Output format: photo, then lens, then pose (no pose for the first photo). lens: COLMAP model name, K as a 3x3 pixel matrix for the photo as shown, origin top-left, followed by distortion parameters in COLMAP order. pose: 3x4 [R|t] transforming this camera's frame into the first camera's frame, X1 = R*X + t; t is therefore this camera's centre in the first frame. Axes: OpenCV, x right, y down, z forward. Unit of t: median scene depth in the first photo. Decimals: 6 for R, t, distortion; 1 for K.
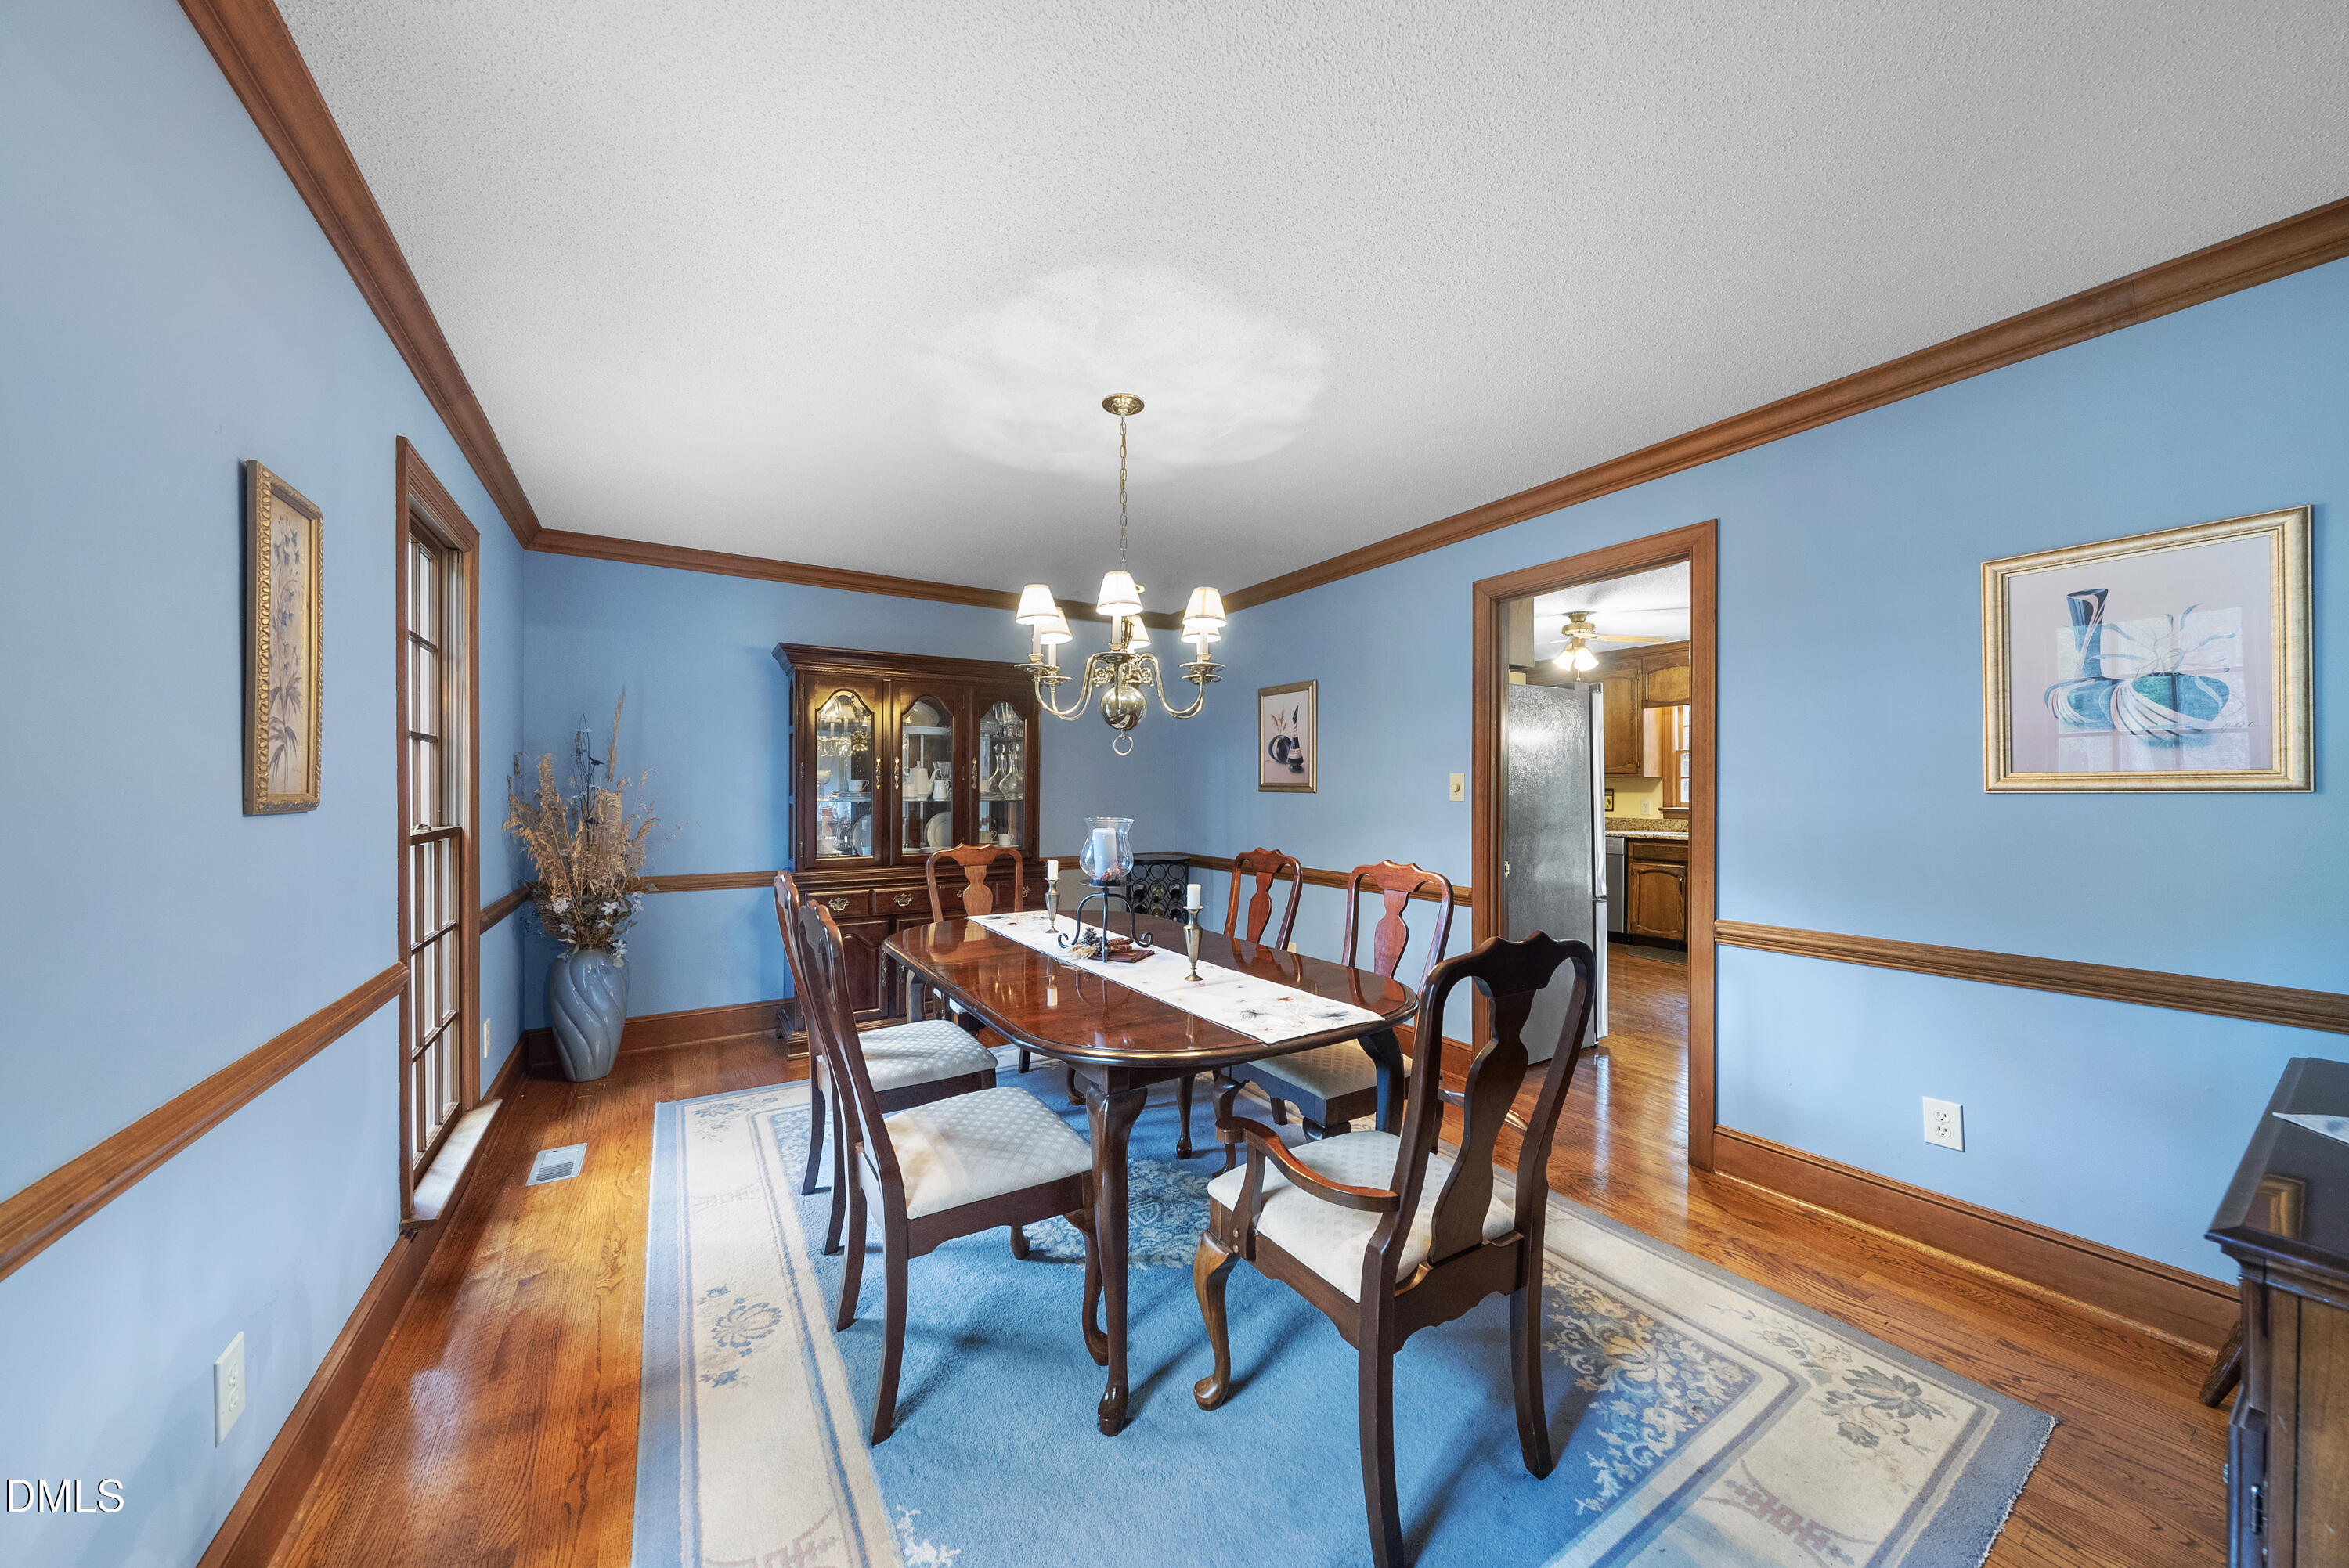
lens RADIAL K [[808.7, 0, 1186.7], [0, 808.7, 786.0], [0, 0, 1]] dist [-0.004067, 0.000898]
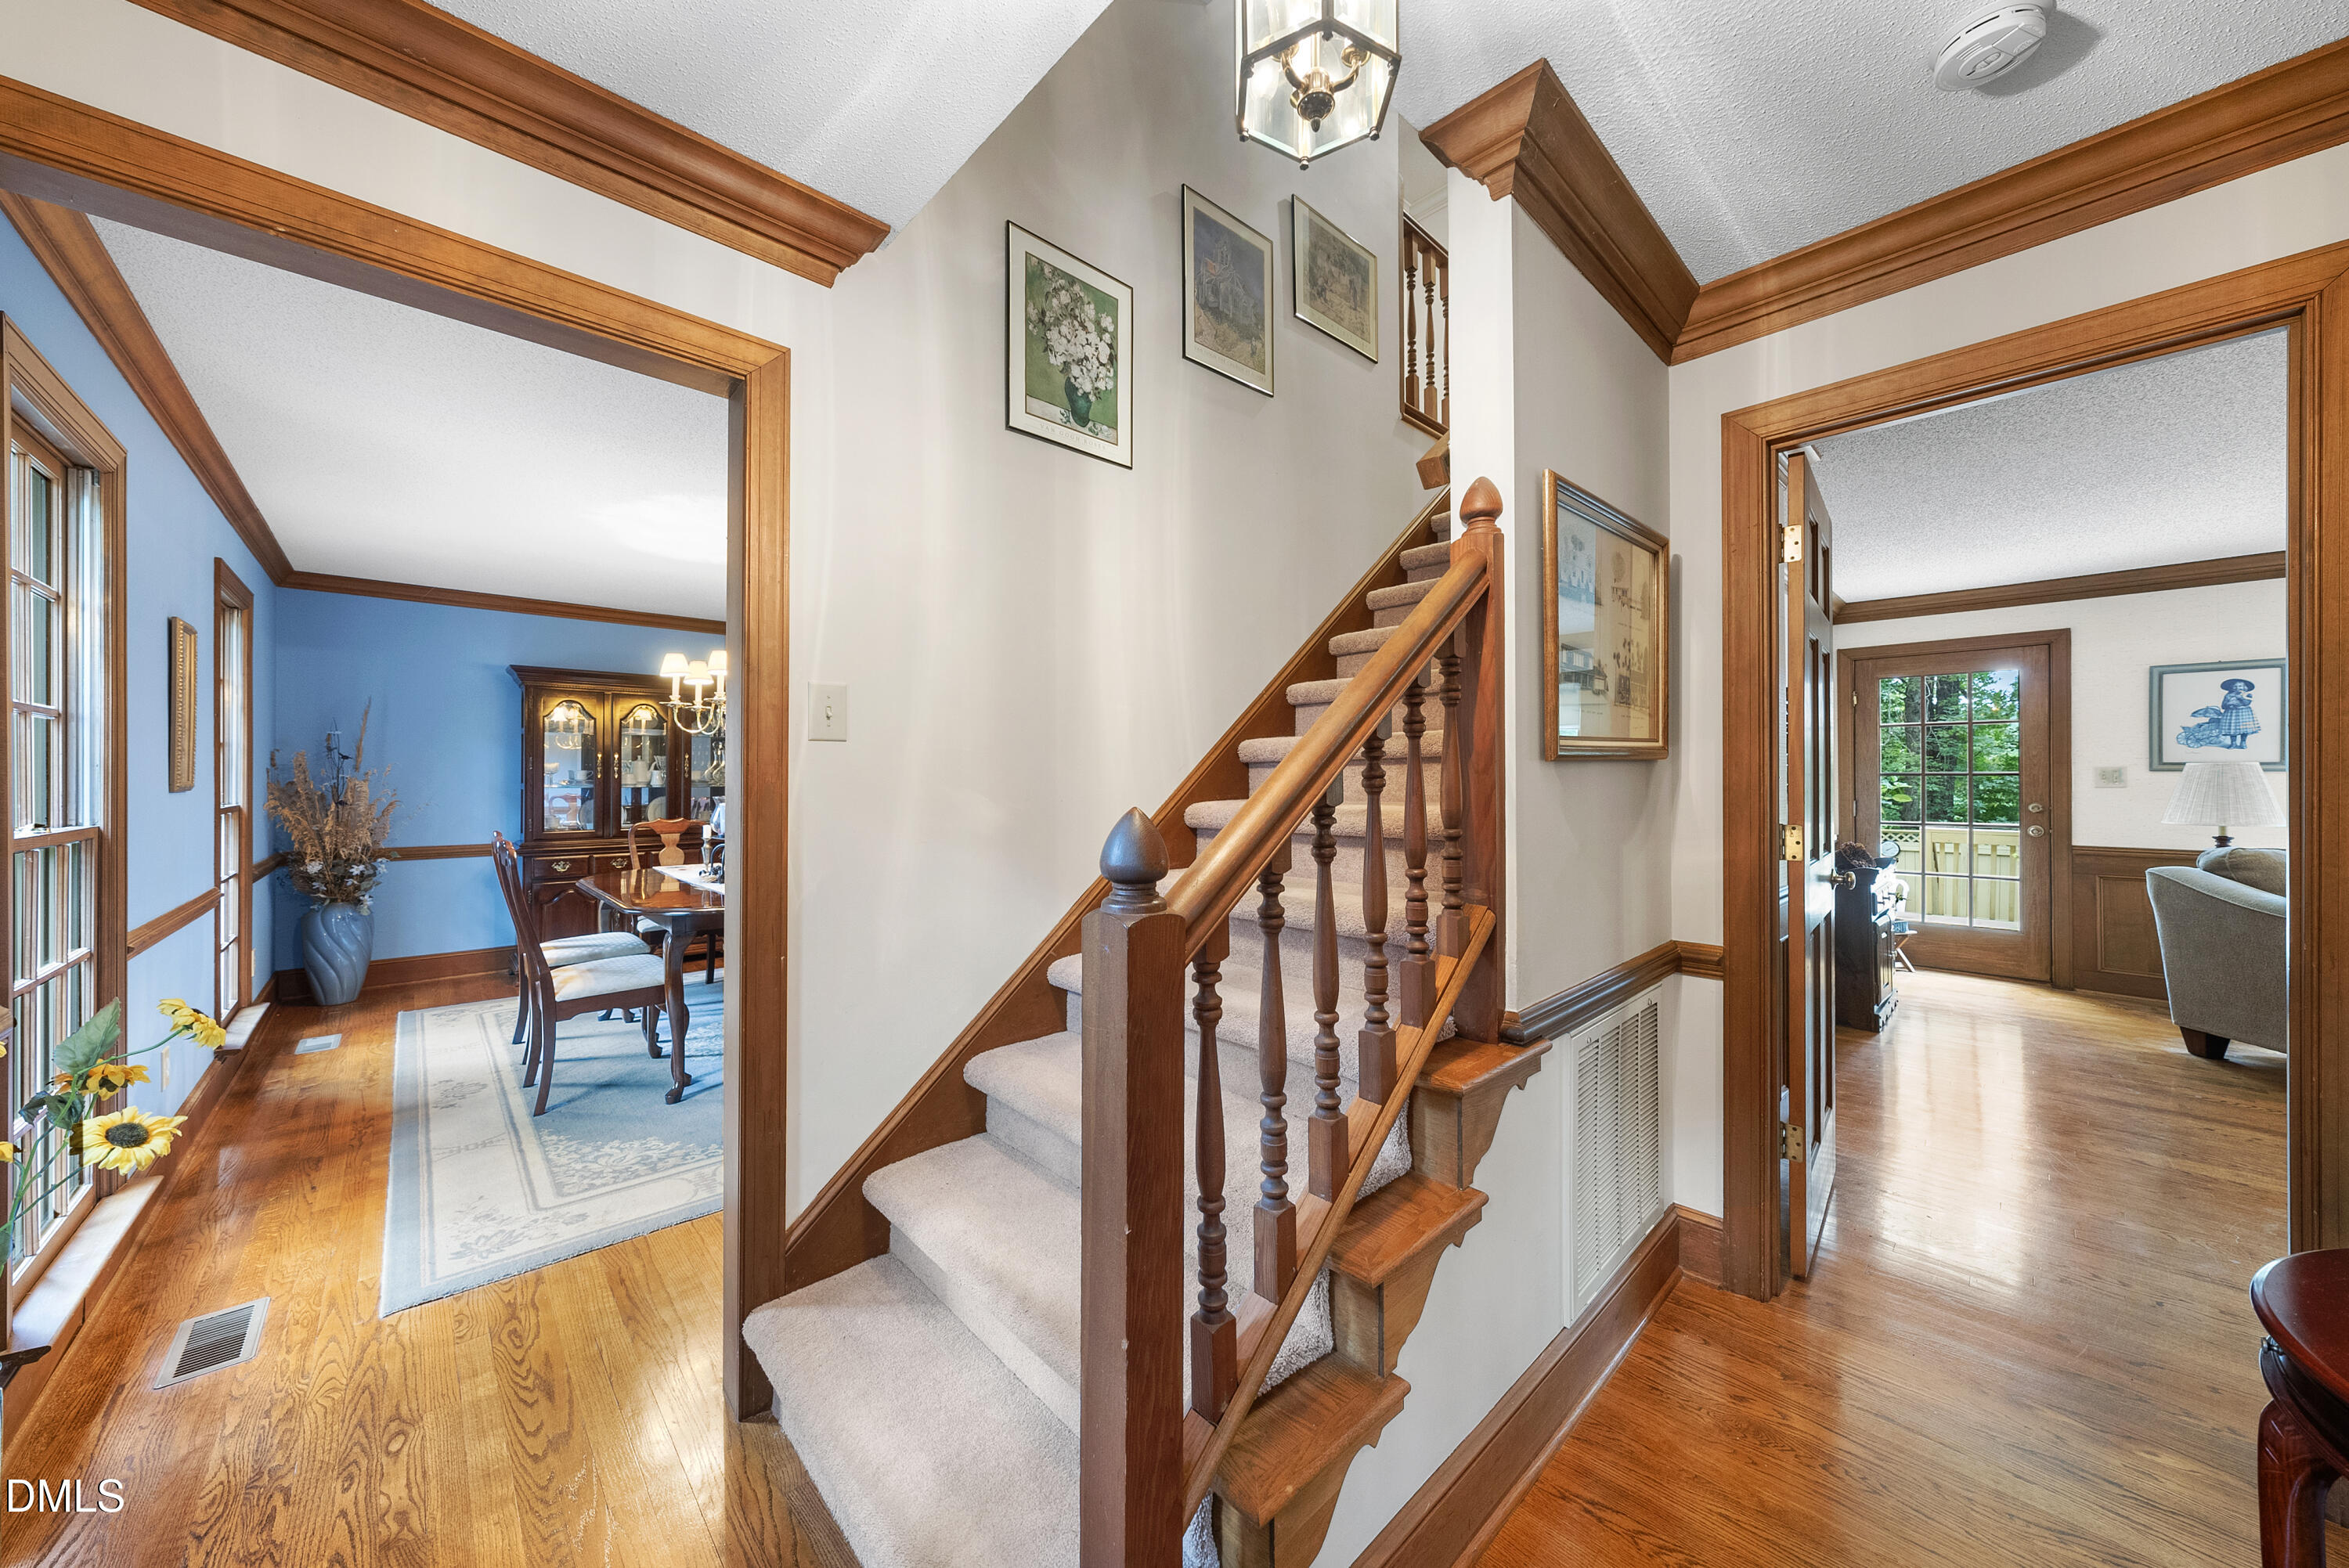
lens RADIAL K [[808.7, 0, 1181.5], [0, 808.7, 767.5], [0, 0, 1]] dist [-0.004067, 0.000898]
pose [[0.981002, 0.000722, 0.193998, 0.338243], [0.000540, 0.999979, -0.006454, -0.004319], [-0.193999, 0.006436, 0.980981, -0.537385]]
